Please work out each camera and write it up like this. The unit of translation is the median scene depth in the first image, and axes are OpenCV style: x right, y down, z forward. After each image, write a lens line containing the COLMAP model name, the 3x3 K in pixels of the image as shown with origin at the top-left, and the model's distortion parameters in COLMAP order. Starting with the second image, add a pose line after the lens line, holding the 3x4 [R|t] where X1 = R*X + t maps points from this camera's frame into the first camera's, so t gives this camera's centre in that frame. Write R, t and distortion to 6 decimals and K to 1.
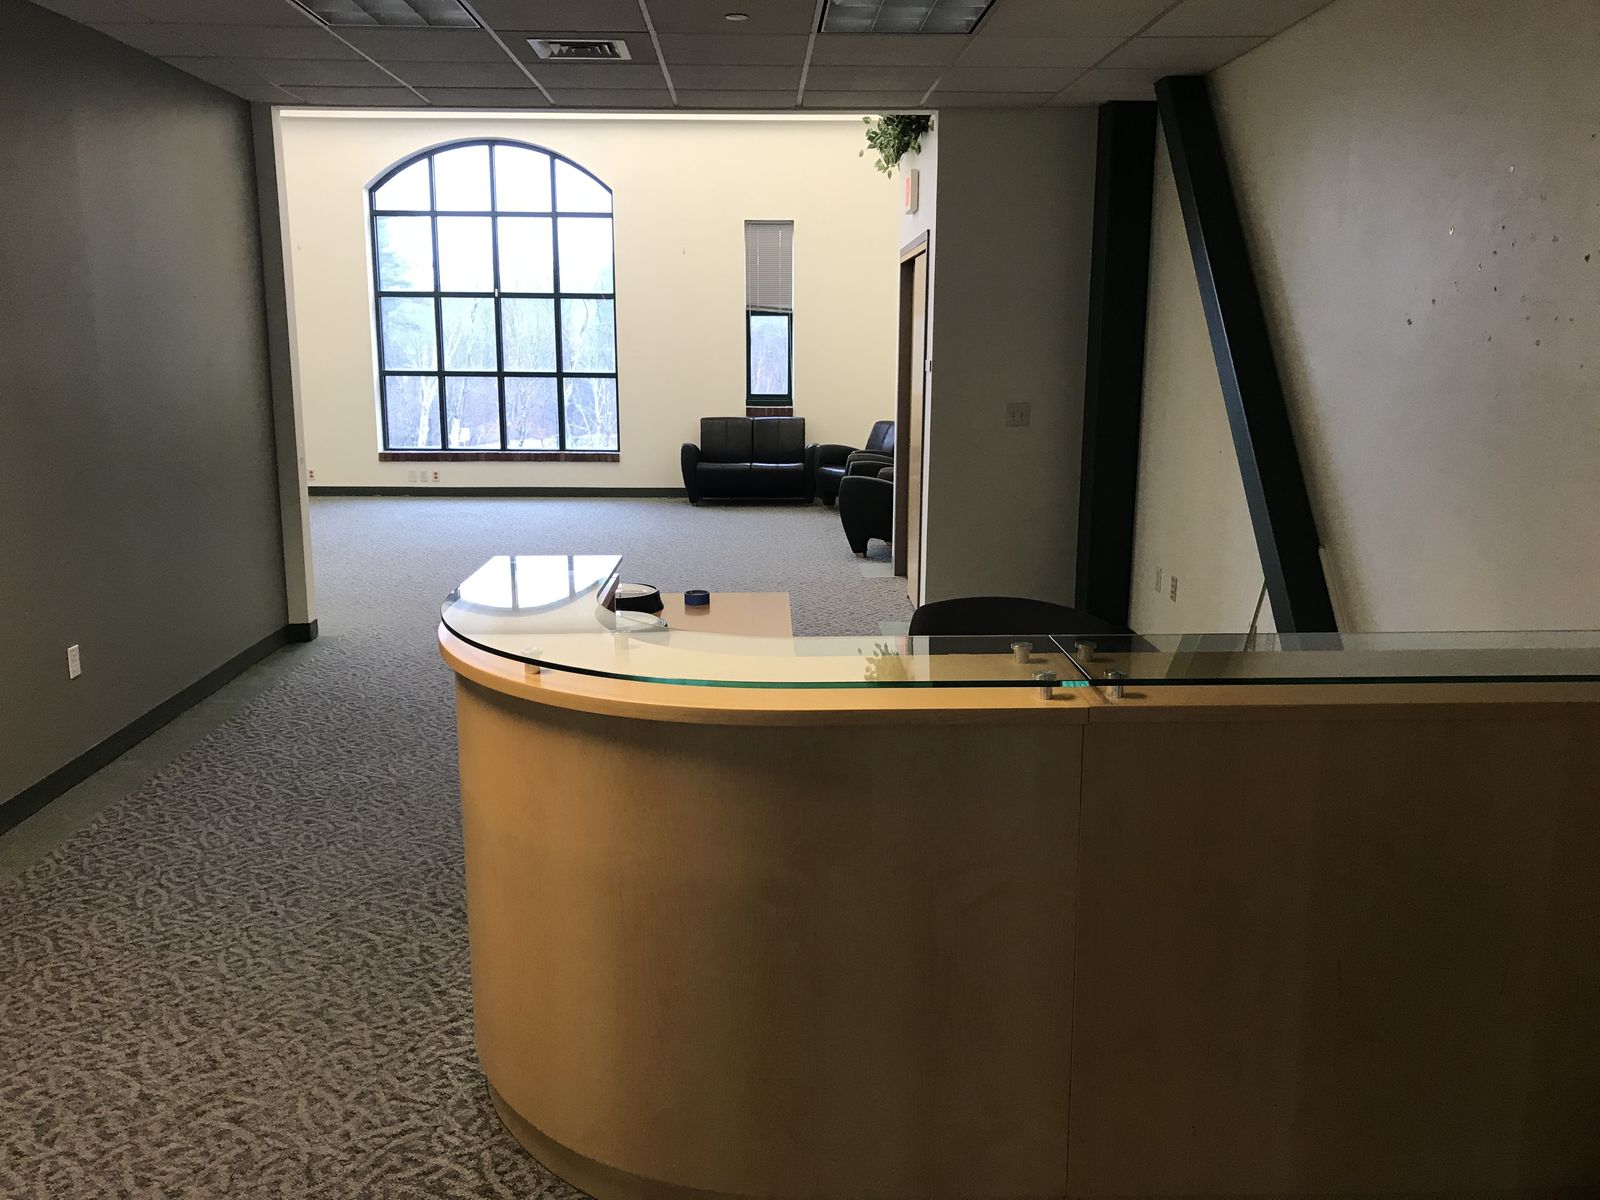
lens RADIAL K [[1305.0, 0, 807.3], [0, 1305.0, 600.2], [0, 0, 1]] dist [0.041464, -0.003831]
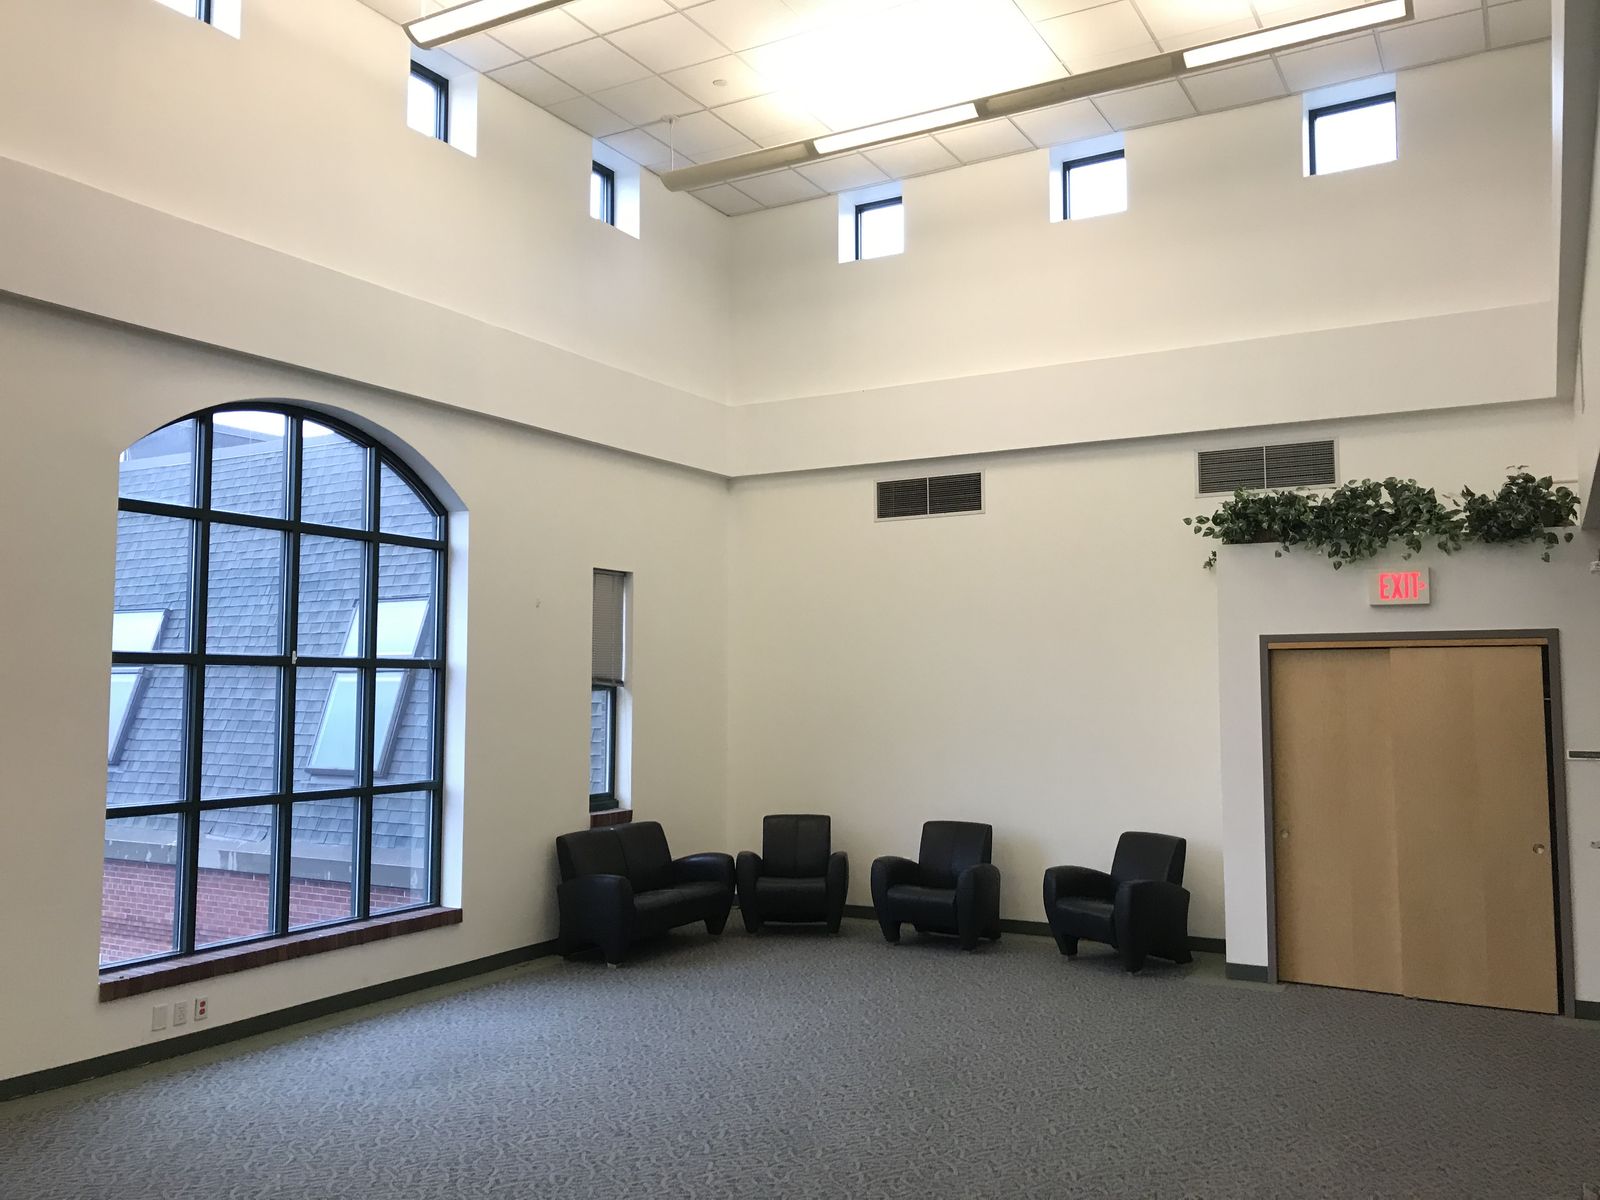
lens RADIAL K [[1305.0, 0, 807.3], [0, 1305.0, 600.2], [0, 0, 1]] dist [0.041464, -0.003831]
pose [[0.531434, 0.048492, 0.845711, -0.609404], [0.182376, 0.968398, -0.170130, -0.120013], [-0.827234, 0.244651, 0.505796, 0.516291]]
